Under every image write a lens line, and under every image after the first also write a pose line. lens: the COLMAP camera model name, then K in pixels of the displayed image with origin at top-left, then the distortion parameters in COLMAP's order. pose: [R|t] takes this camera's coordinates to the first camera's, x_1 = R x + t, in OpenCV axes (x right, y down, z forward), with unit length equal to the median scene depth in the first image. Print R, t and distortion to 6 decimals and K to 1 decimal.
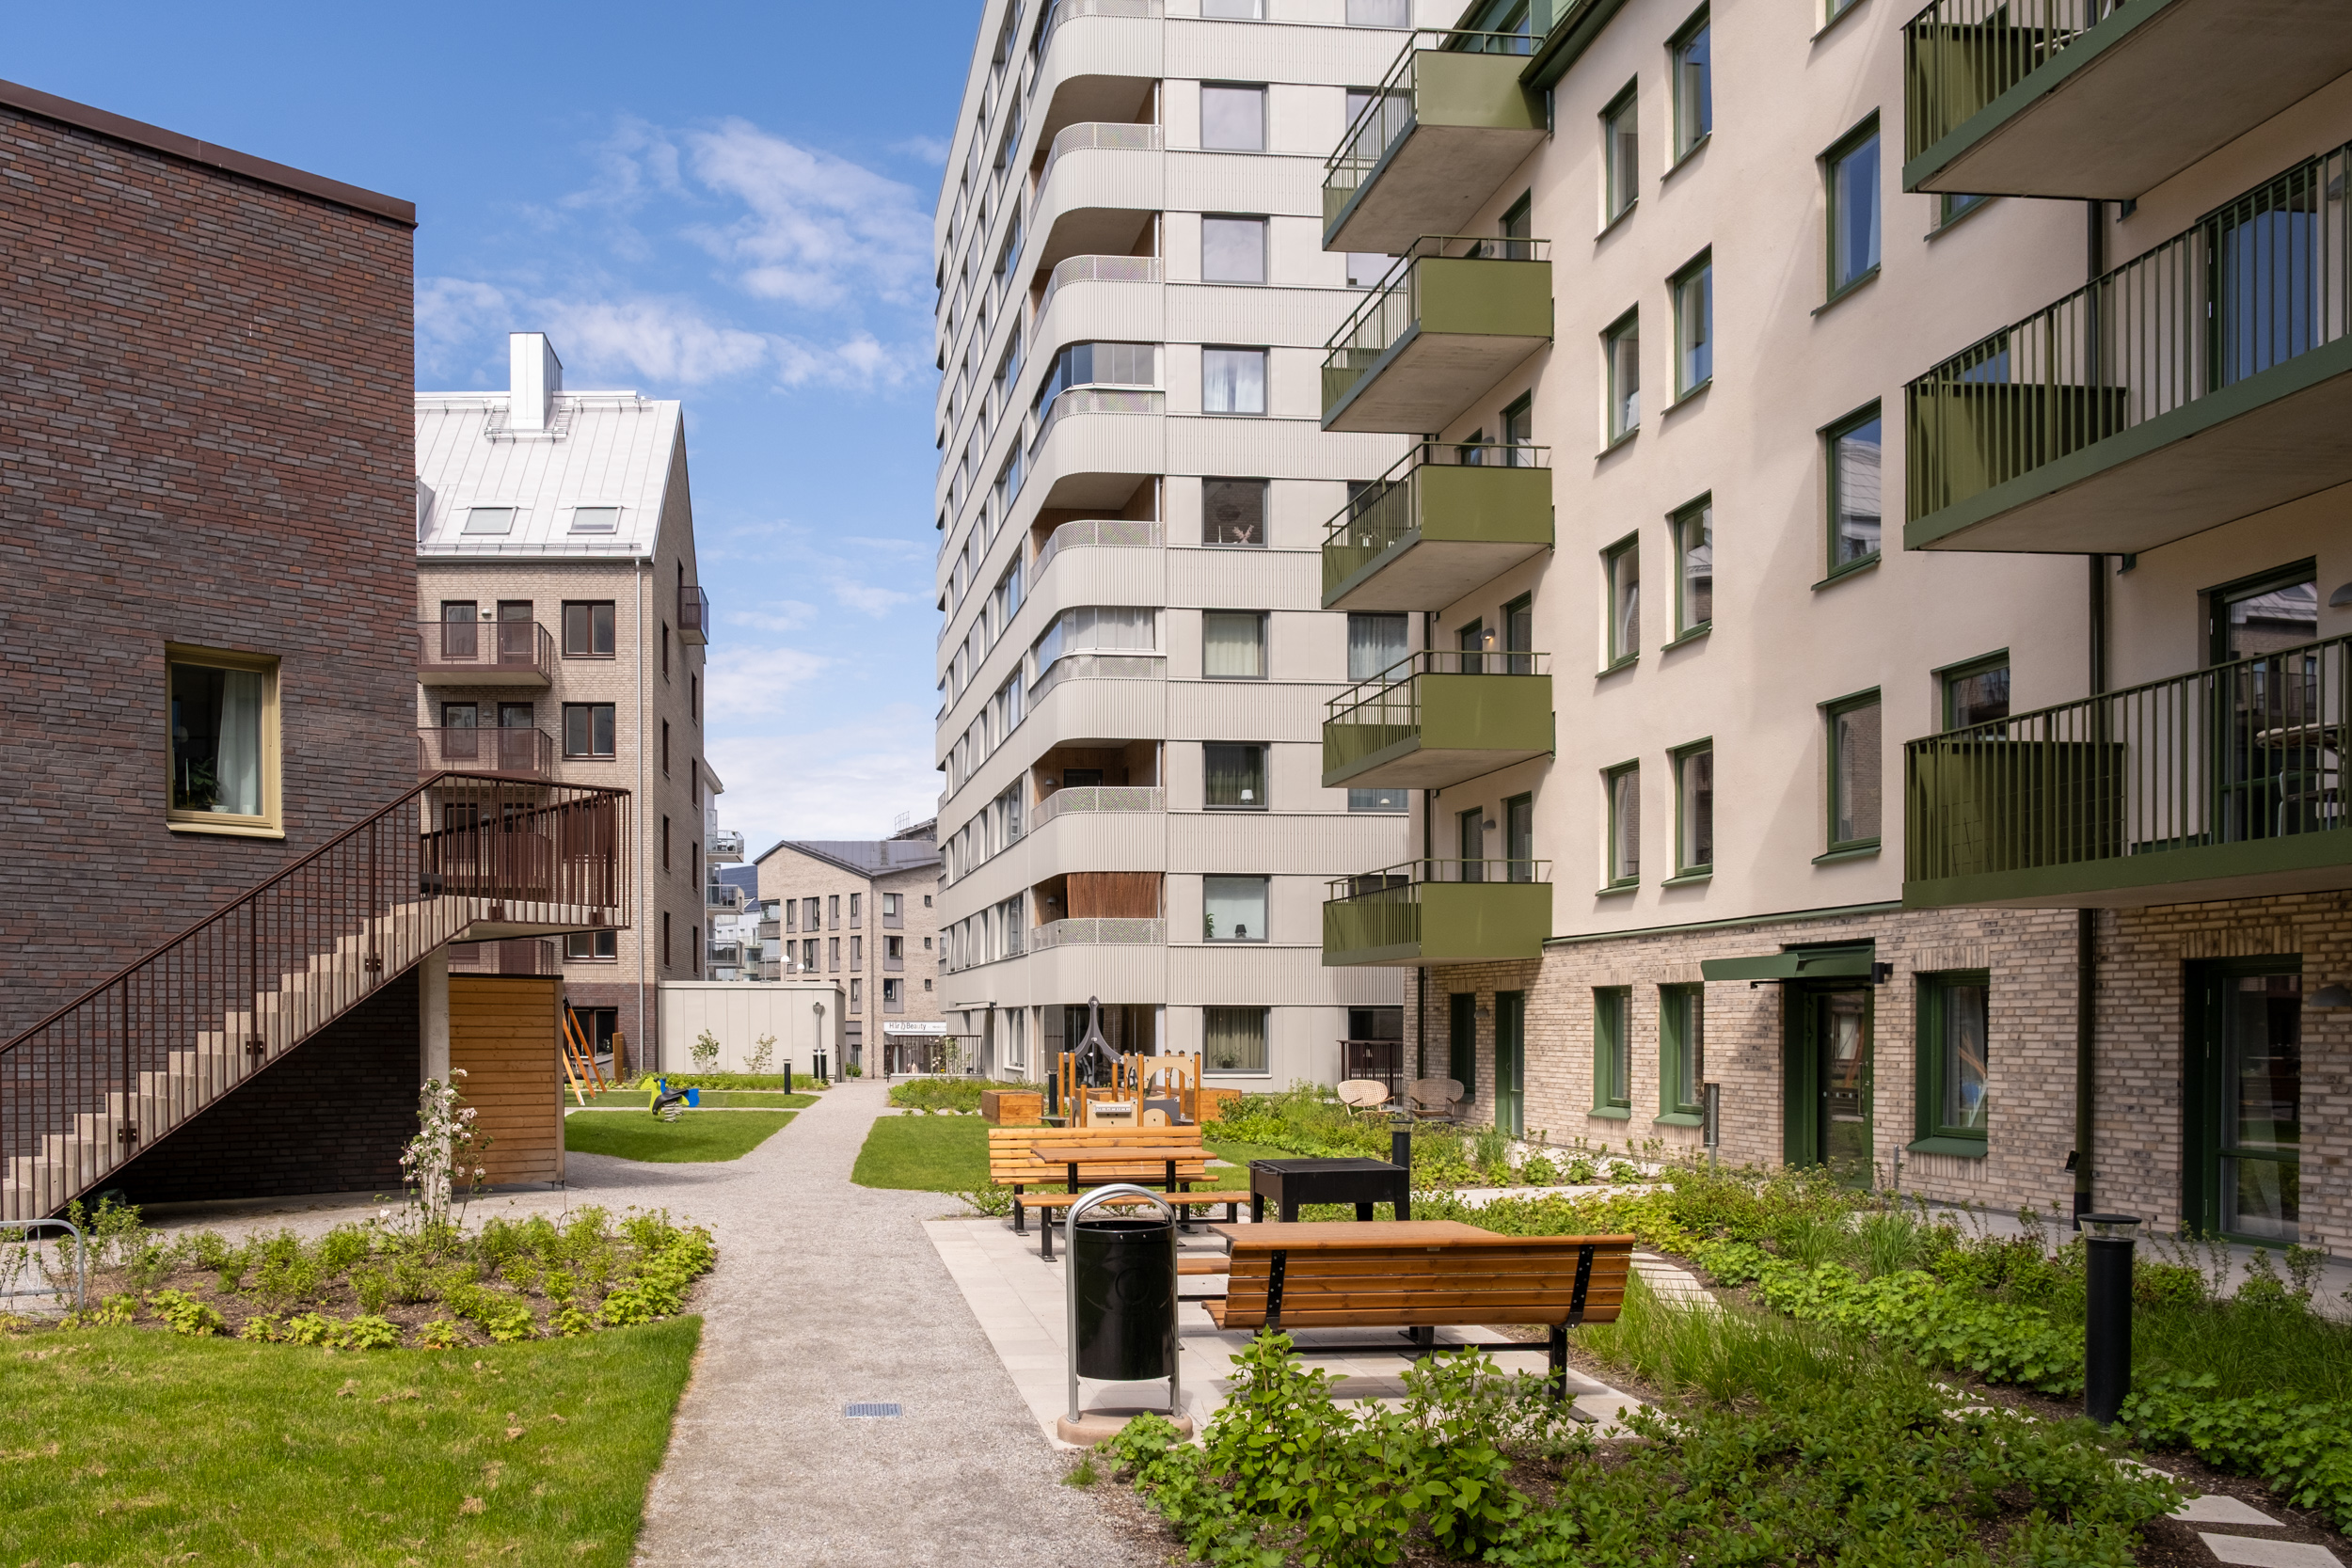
lens RADIAL K [[1648.9, 0, 1169.1], [0, 1648.9, 785.6], [0, 0, 1]] dist [-0.009684, -0.004137]
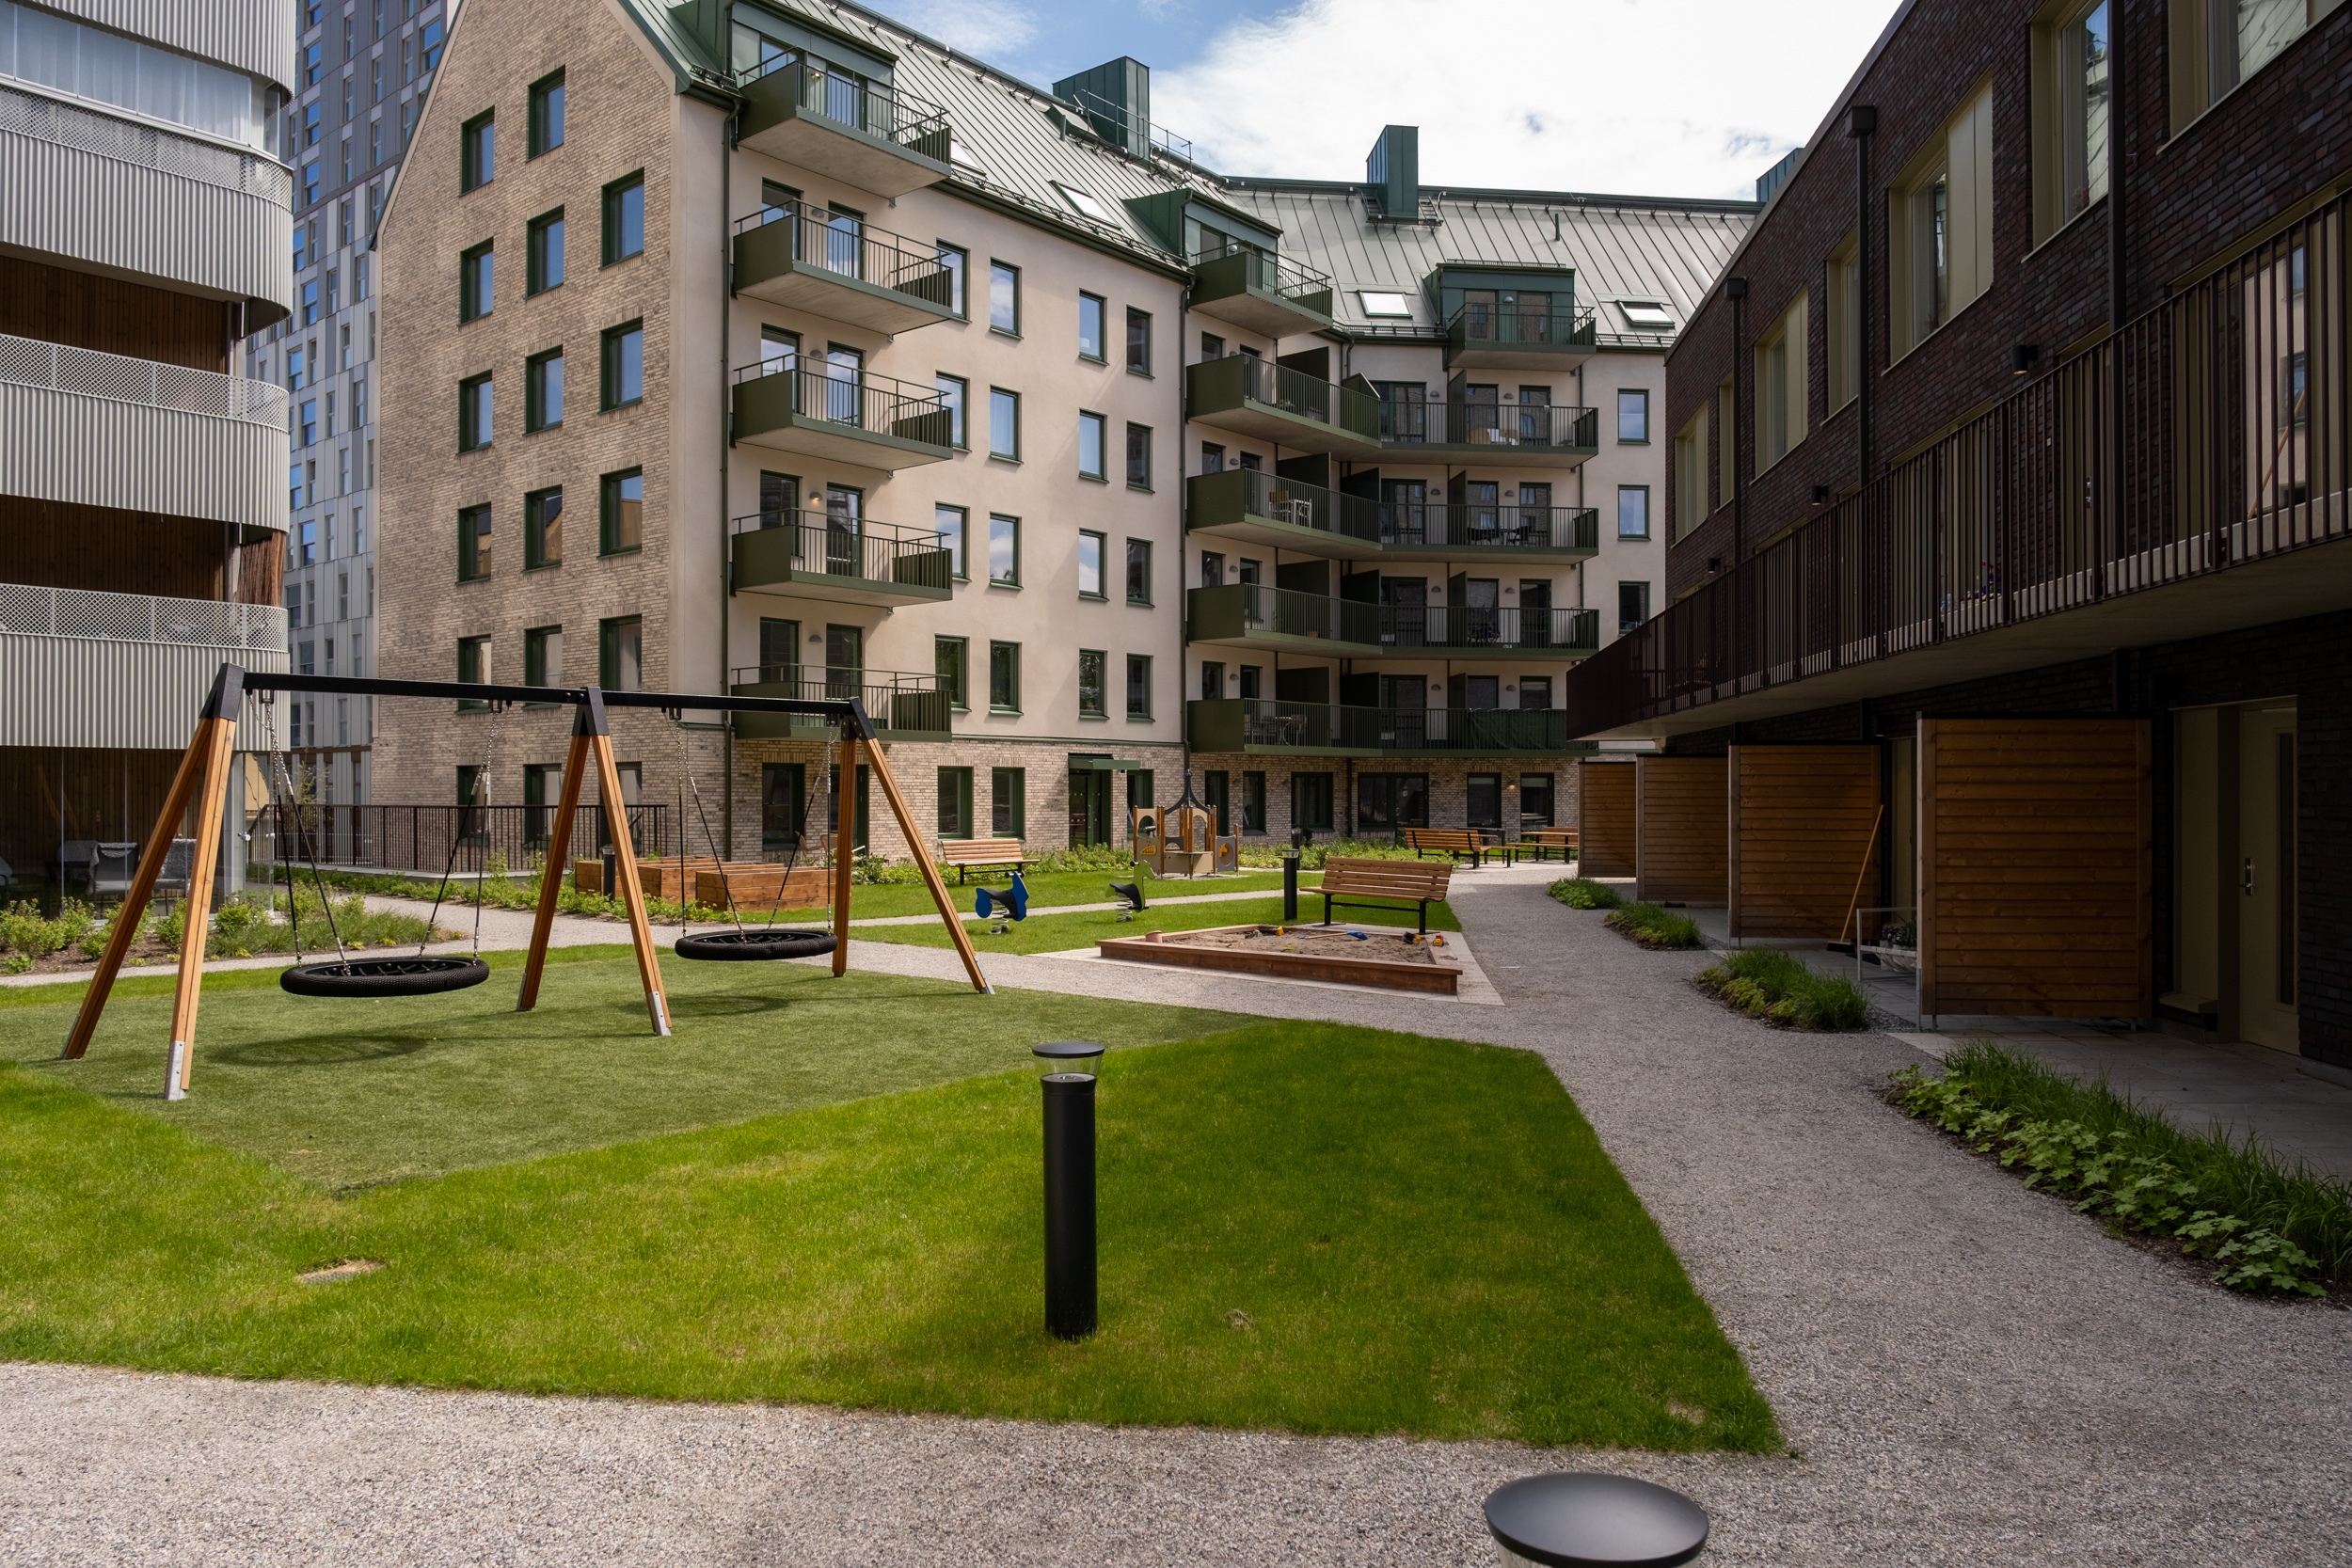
lens RADIAL K [[1648.9, 0, 1169.1], [0, 1648.9, 785.6], [0, 0, 1]] dist [-0.009684, -0.004137]
pose [[-0.576581, 0.021354, 0.816761, -1.329723], [-0.105350, 0.989370, -0.100238, 0.307442], [-0.810220, -0.143841, -0.568202, 1.901207]]
